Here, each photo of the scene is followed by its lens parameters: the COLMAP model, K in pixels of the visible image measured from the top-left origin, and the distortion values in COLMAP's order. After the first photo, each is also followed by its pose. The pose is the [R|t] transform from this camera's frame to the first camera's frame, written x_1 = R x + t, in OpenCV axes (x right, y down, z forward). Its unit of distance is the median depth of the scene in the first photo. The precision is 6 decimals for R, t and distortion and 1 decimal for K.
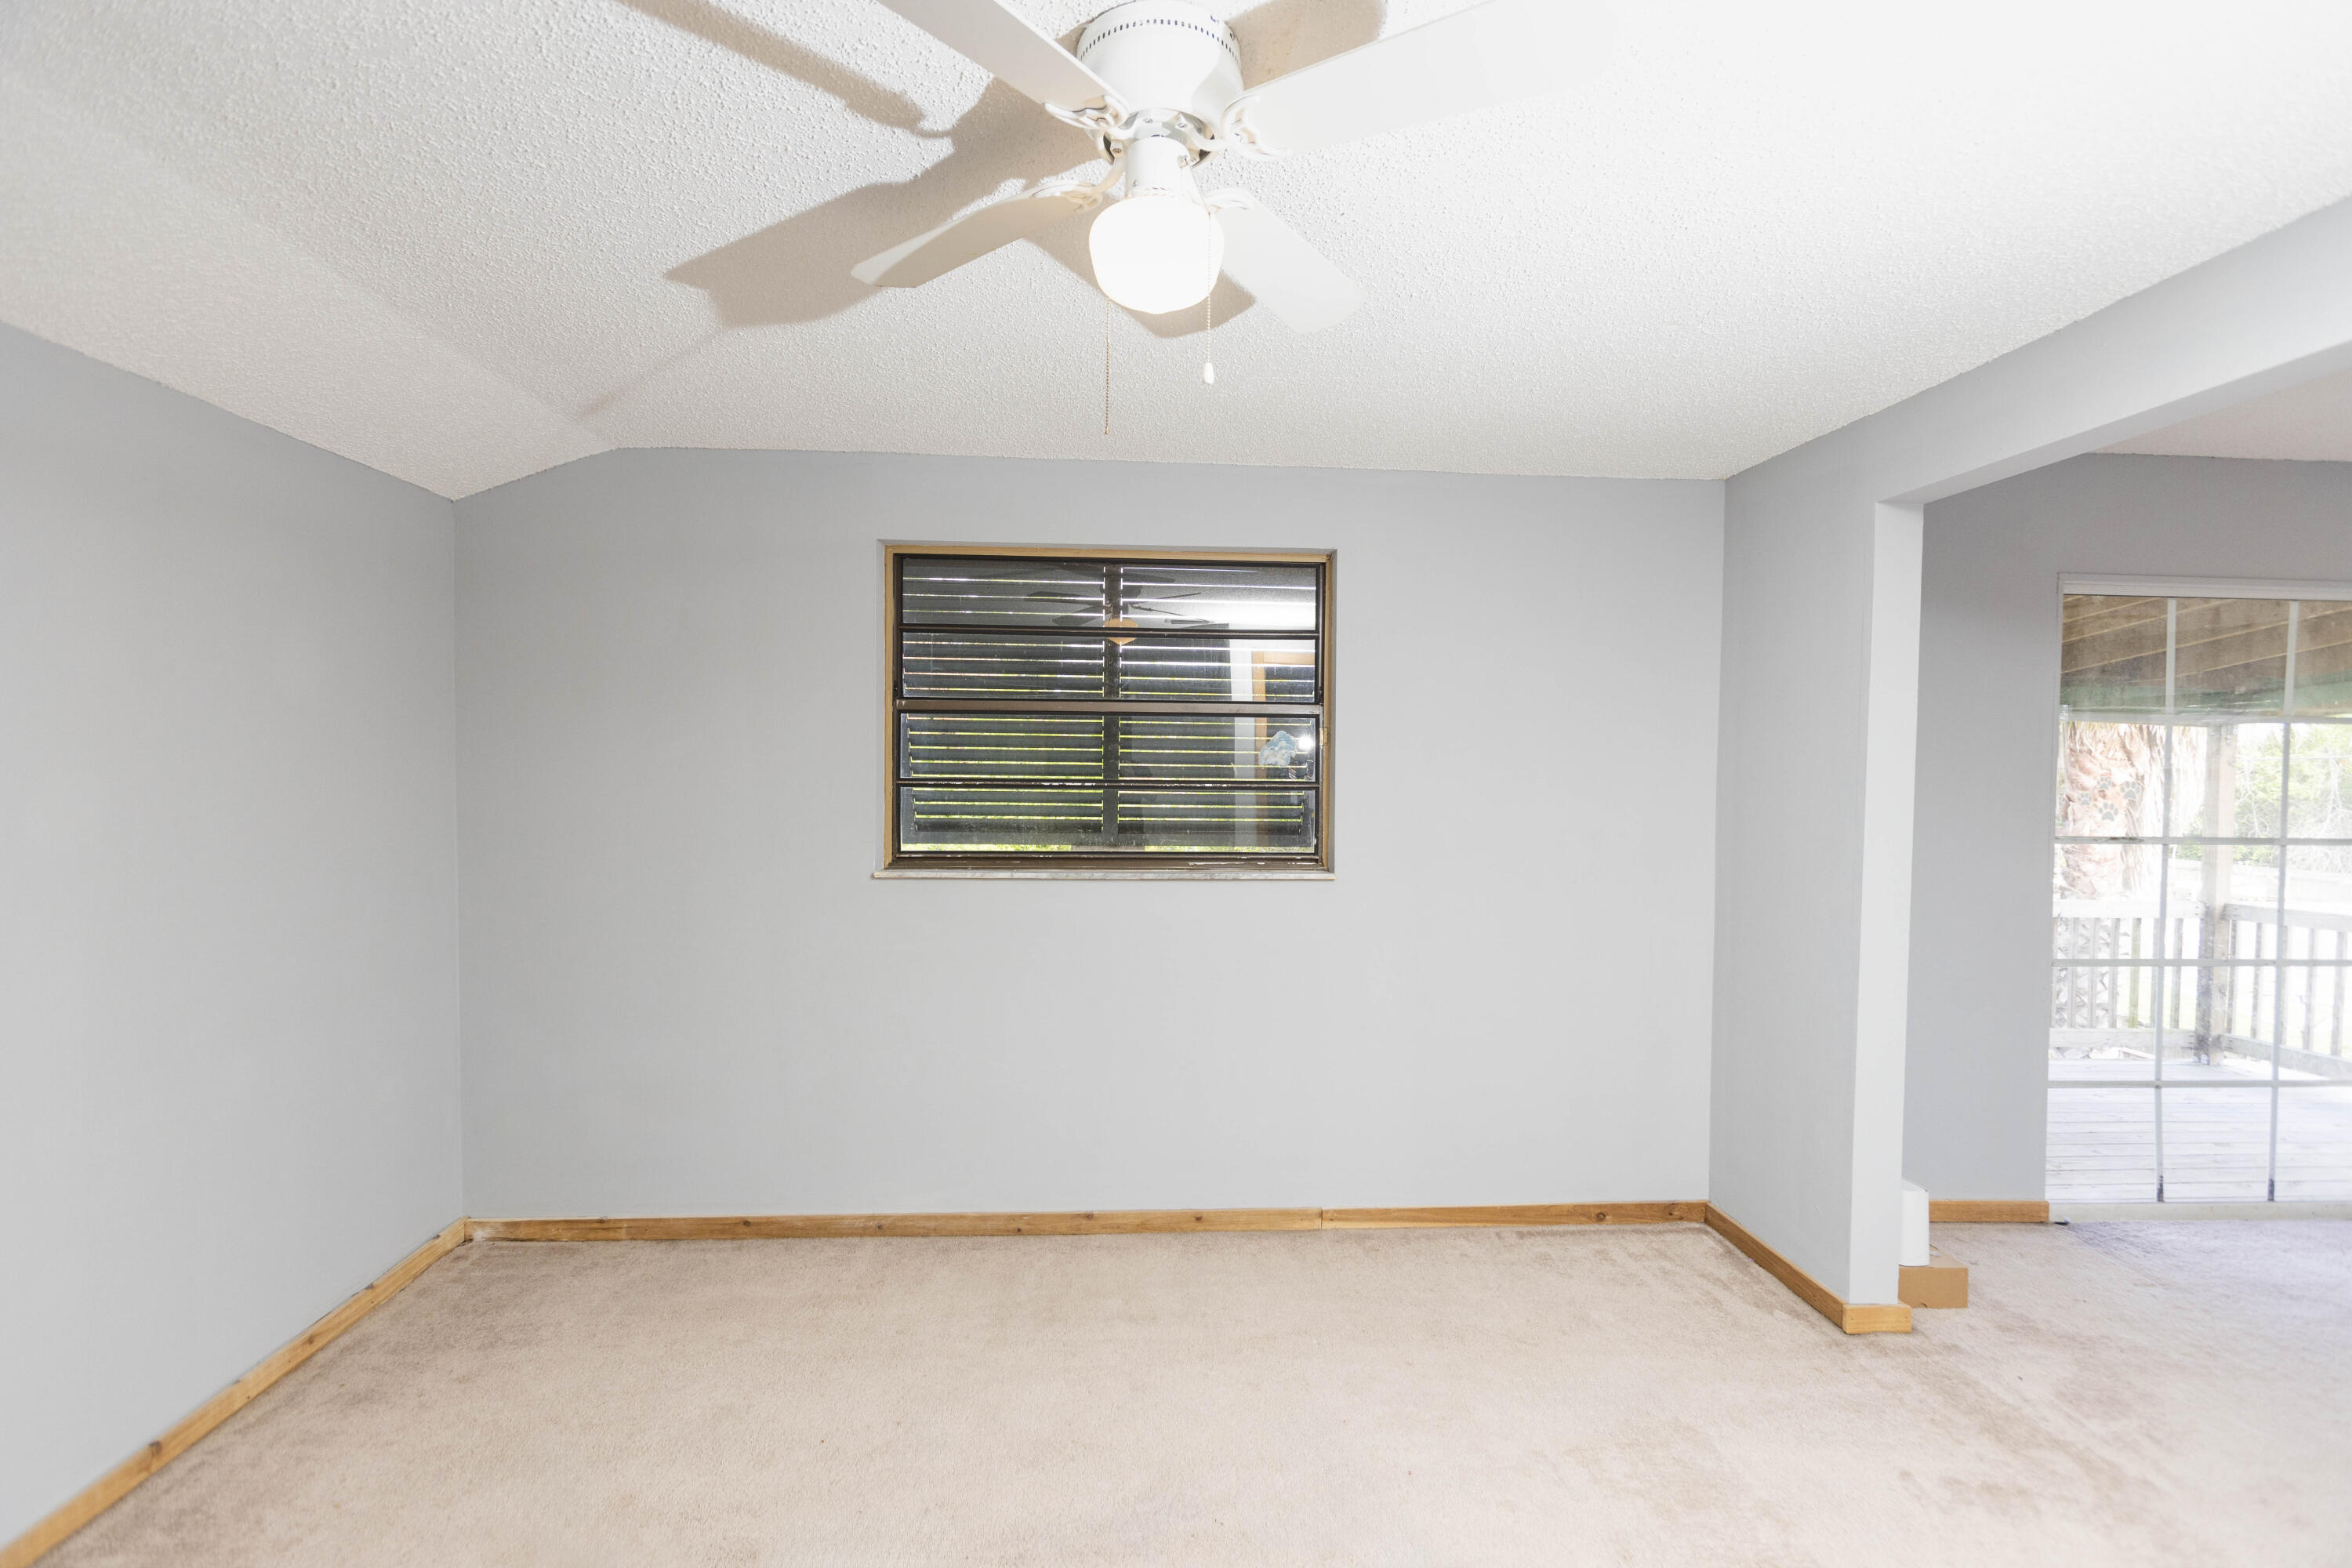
lens RADIAL K [[1035.1, 0, 1167.5], [0, 1035.1, 791.7], [0, 0, 1]] dist [0.002102, 0.000562]
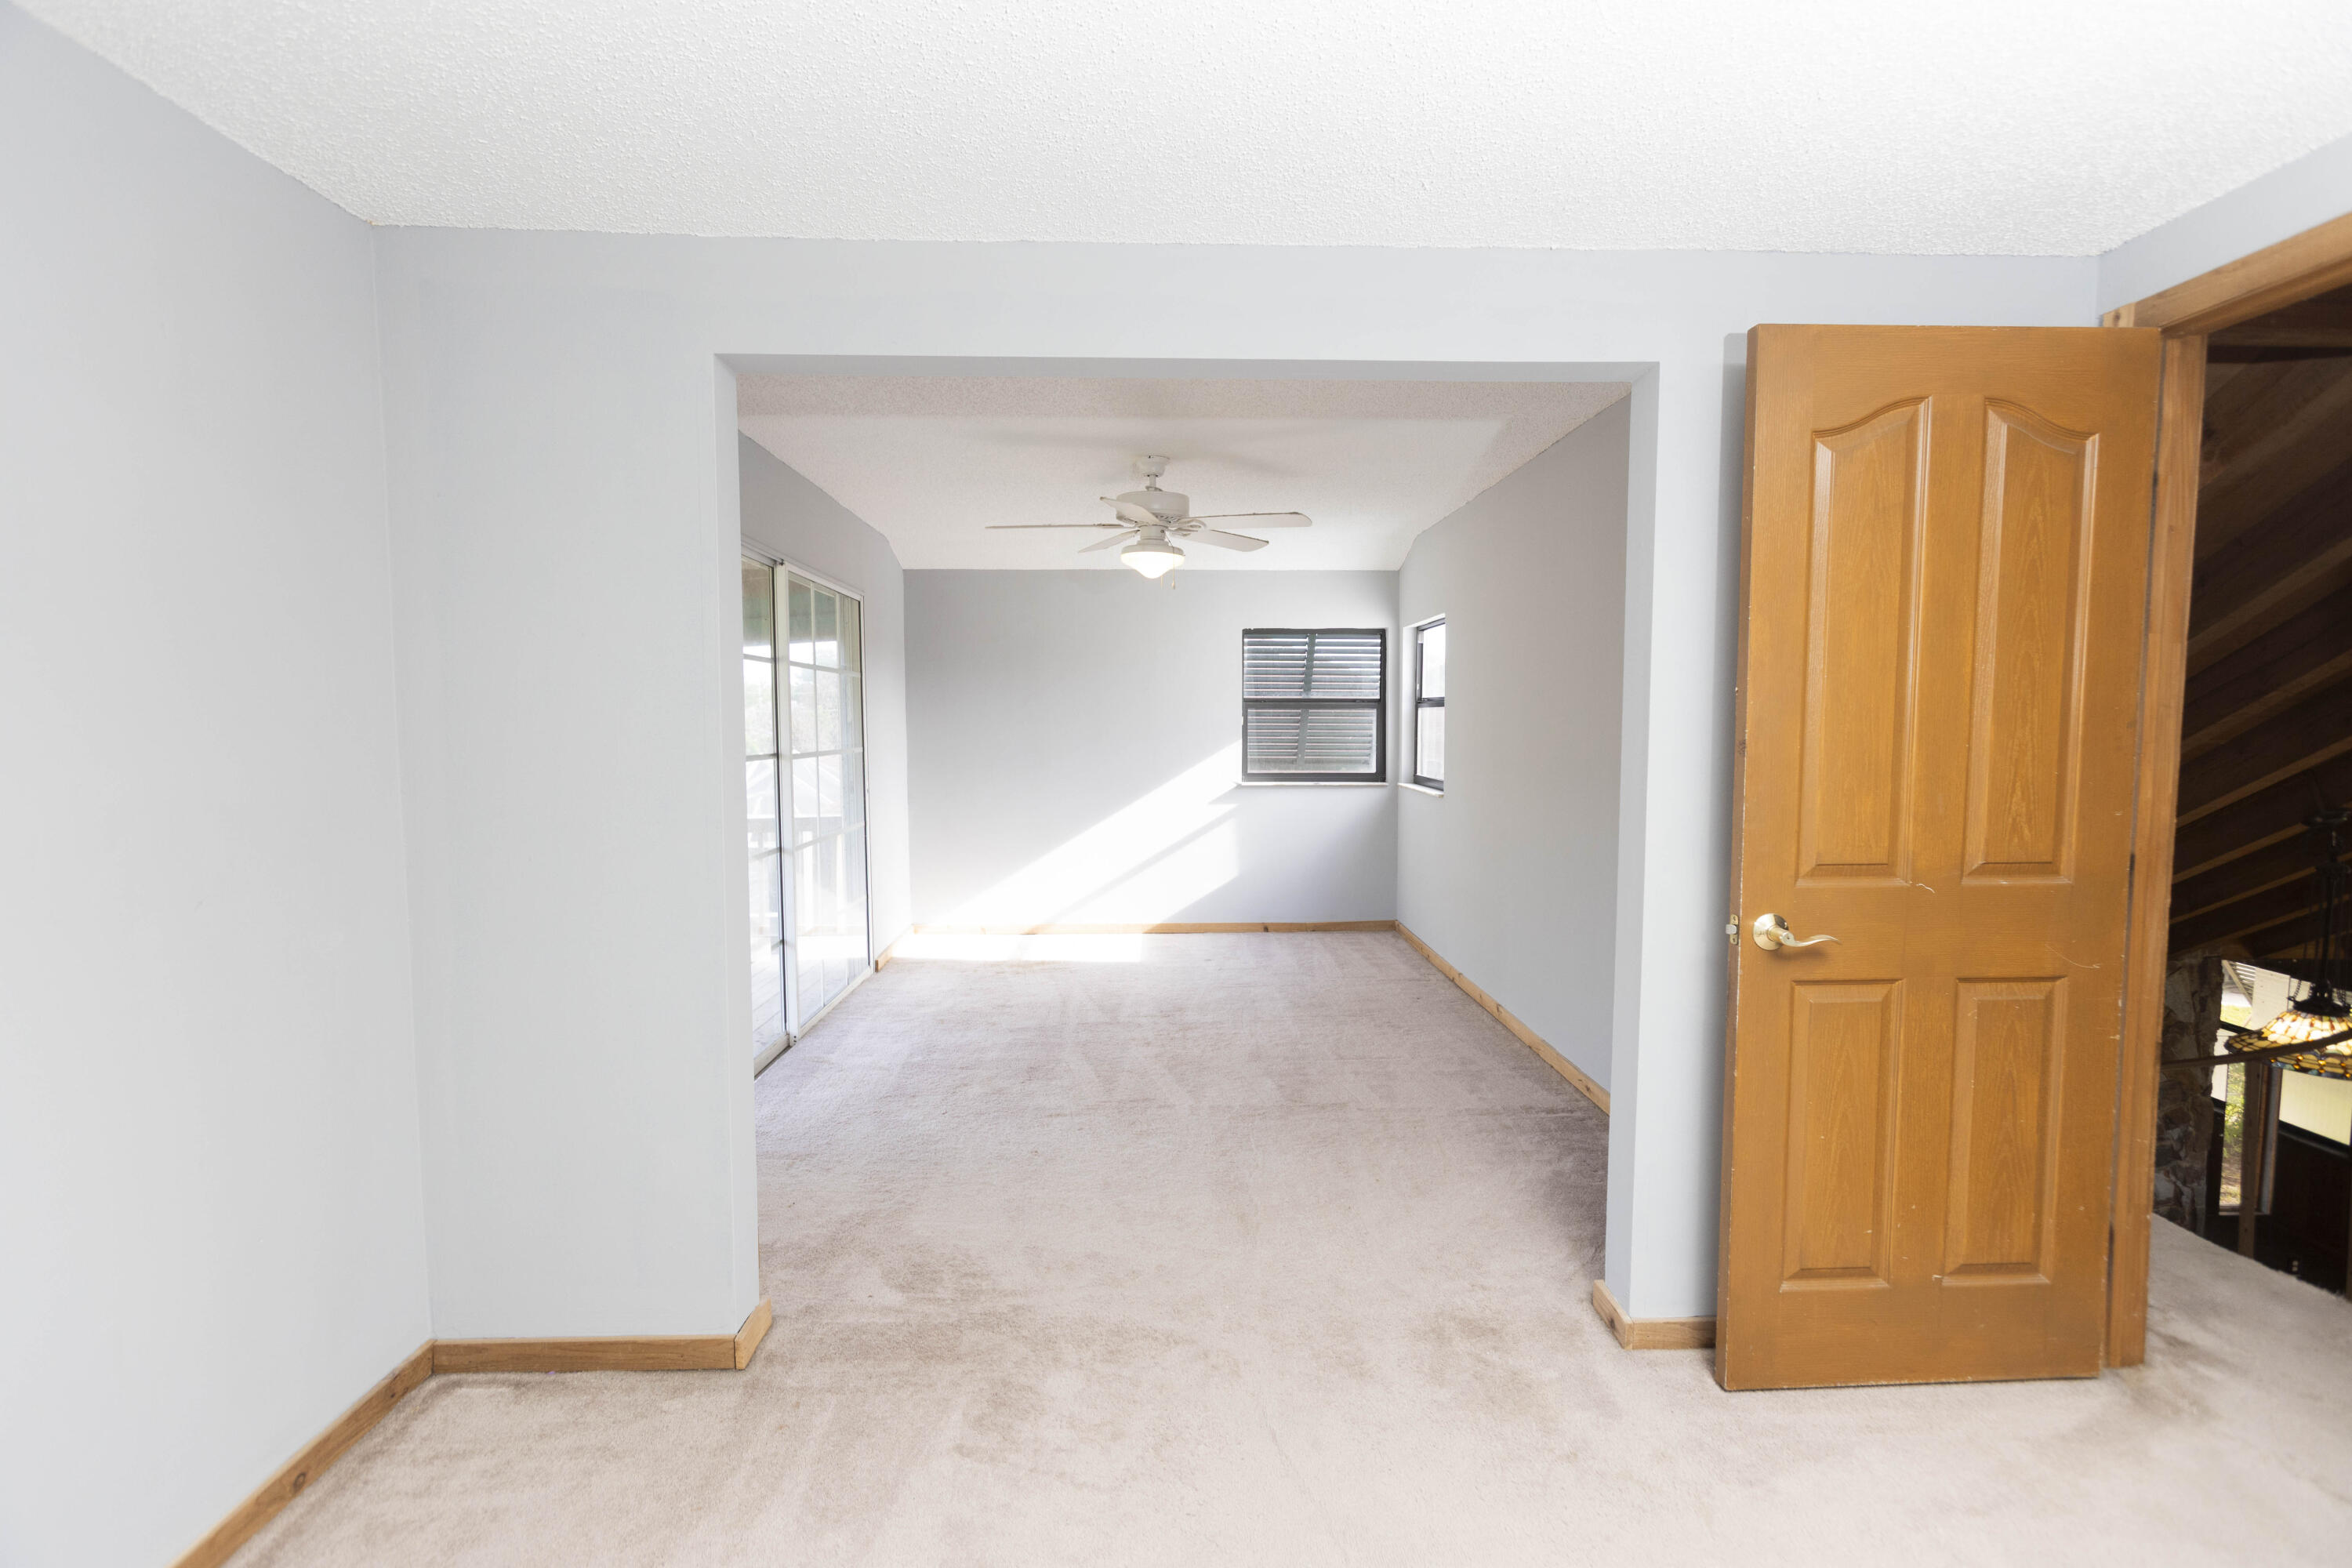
lens RADIAL K [[1049.8, 0, 1176.0], [0, 1049.8, 784.0], [0, 0, 1]] dist [-0.003996, 0.000980]
pose [[0.022045, -0.076661, 0.996813, -0.115747], [0.024753, 0.996792, 0.076112, -0.002518], [-0.999451, 0.022996, 0.023872, 0.506518]]
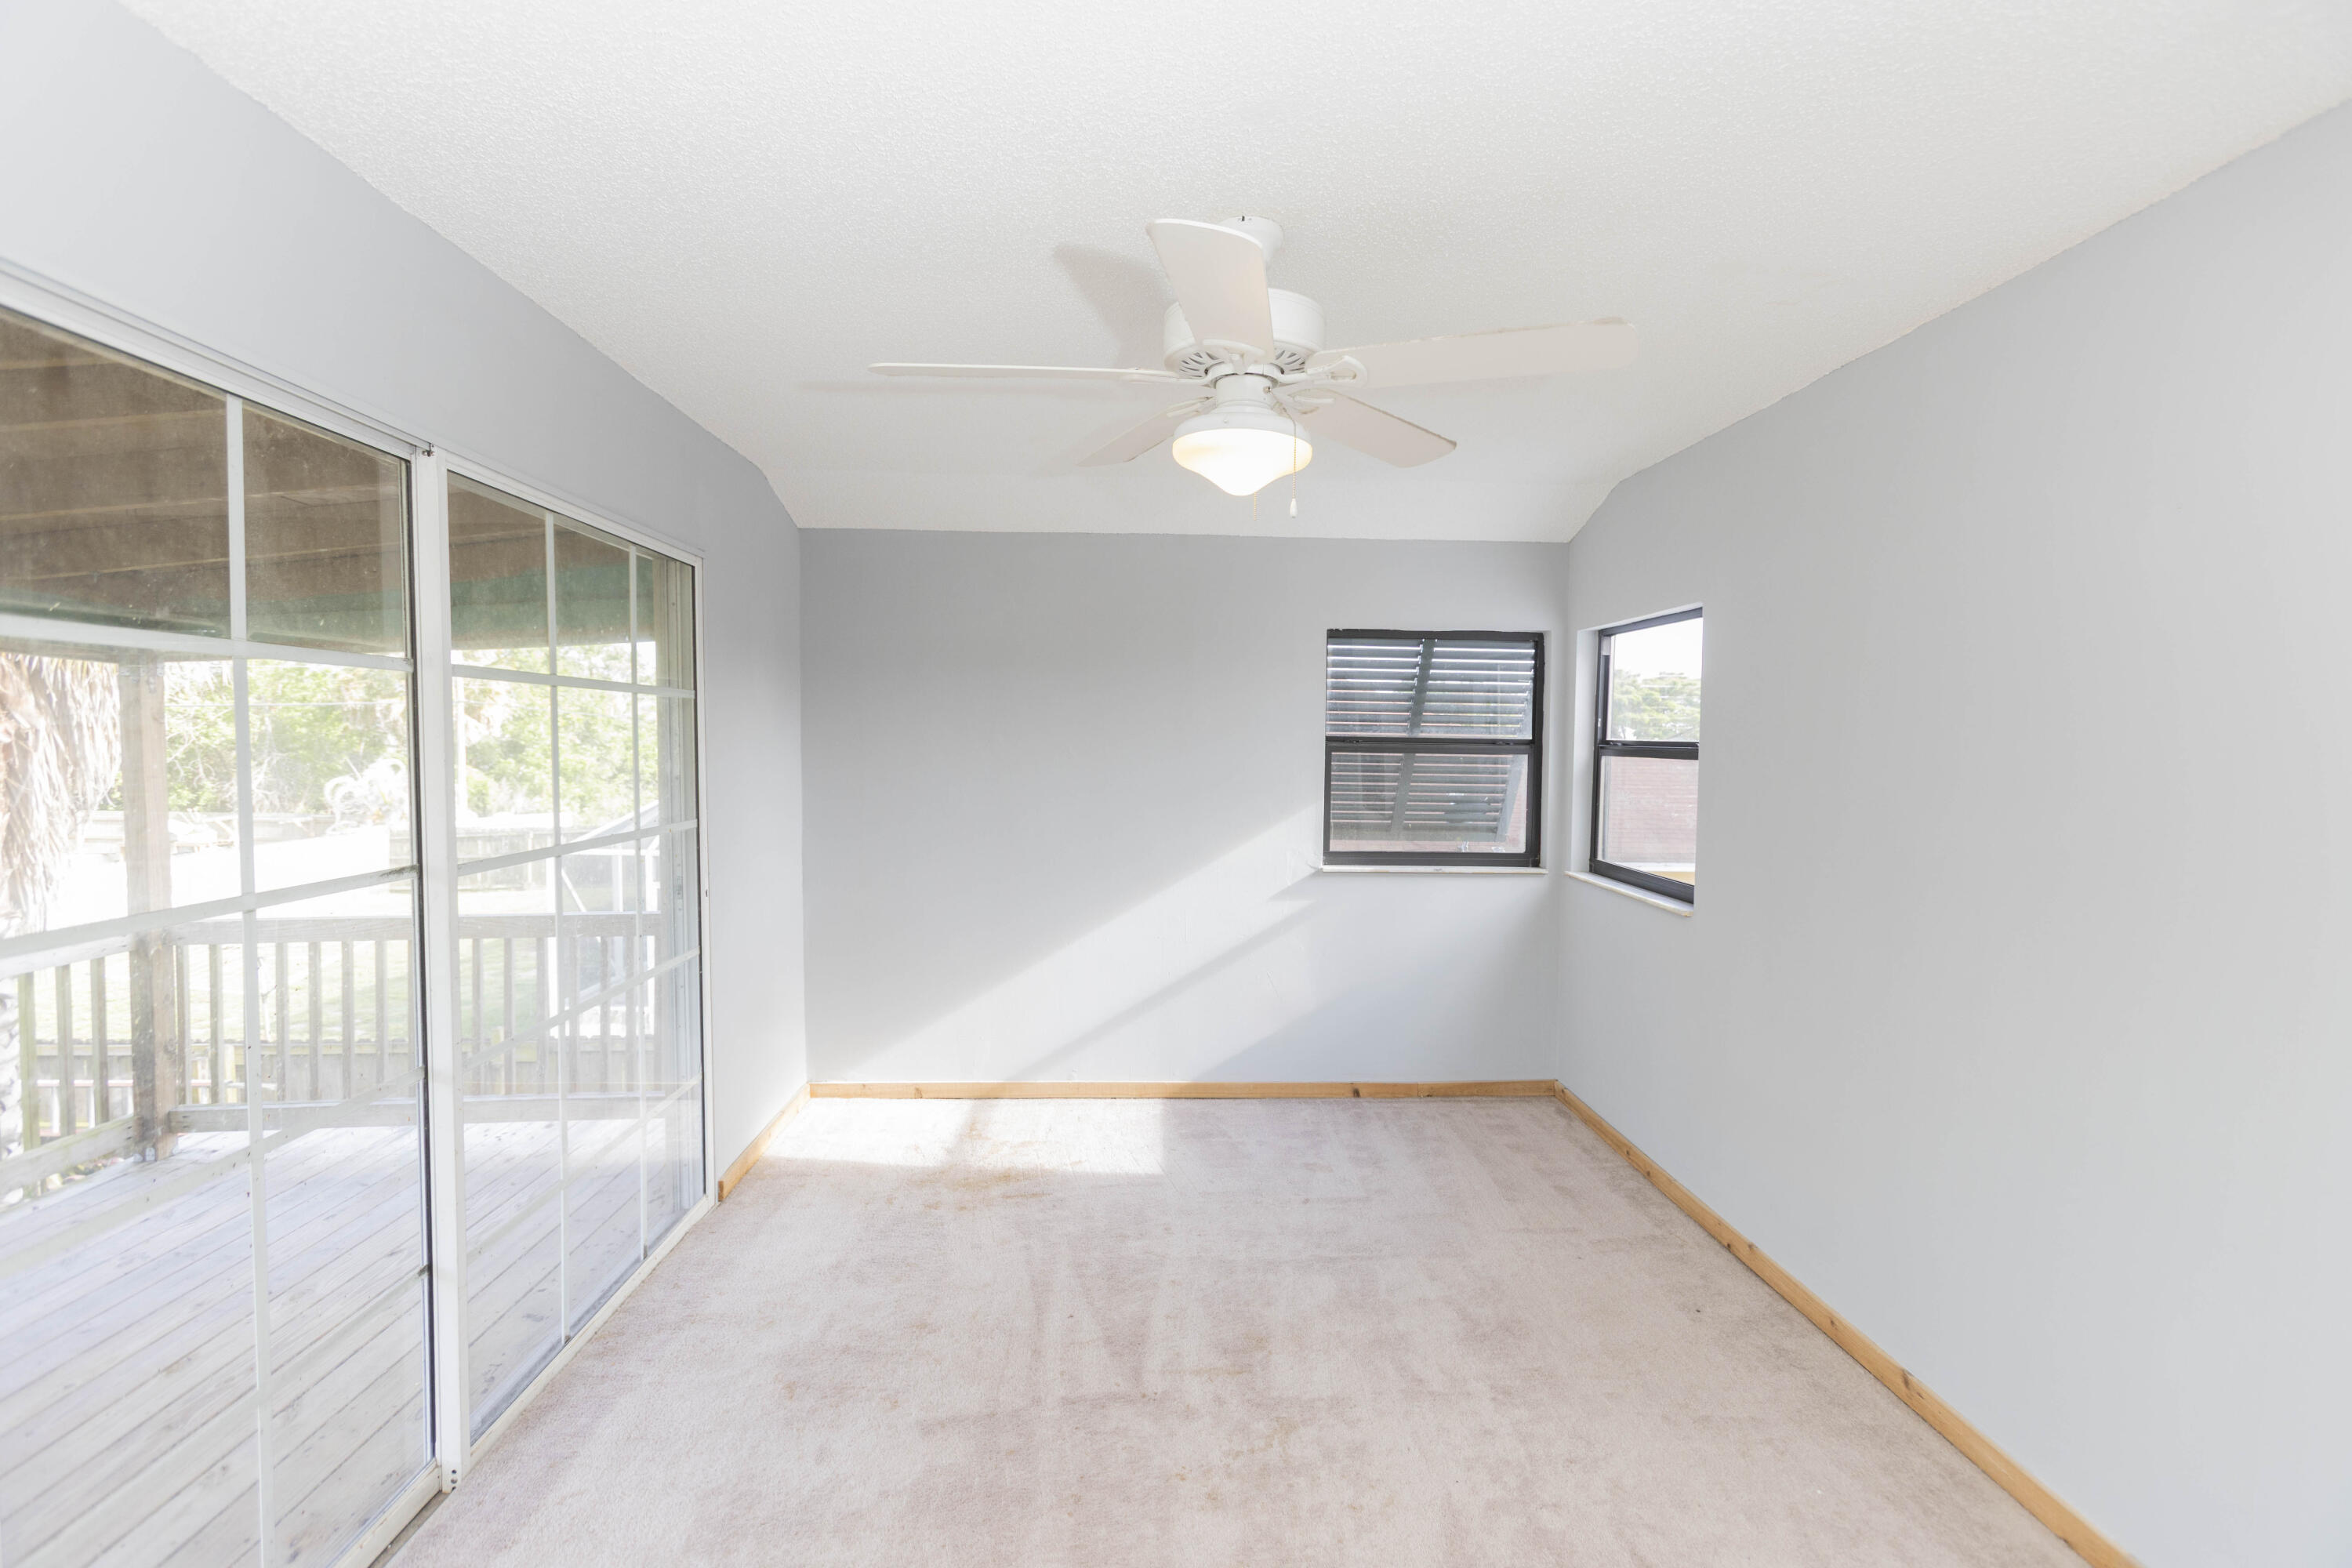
lens RADIAL K [[1049.8, 0, 1176.0], [0, 1049.8, 784.0], [0, 0, 1]] dist [-0.003996, 0.000980]
pose [[0.011963, -0.060618, 0.998089, 0.634432], [0.011453, 0.998104, 0.060481, -0.033426], [-0.999863, 0.010707, 0.012634, 0.596454]]
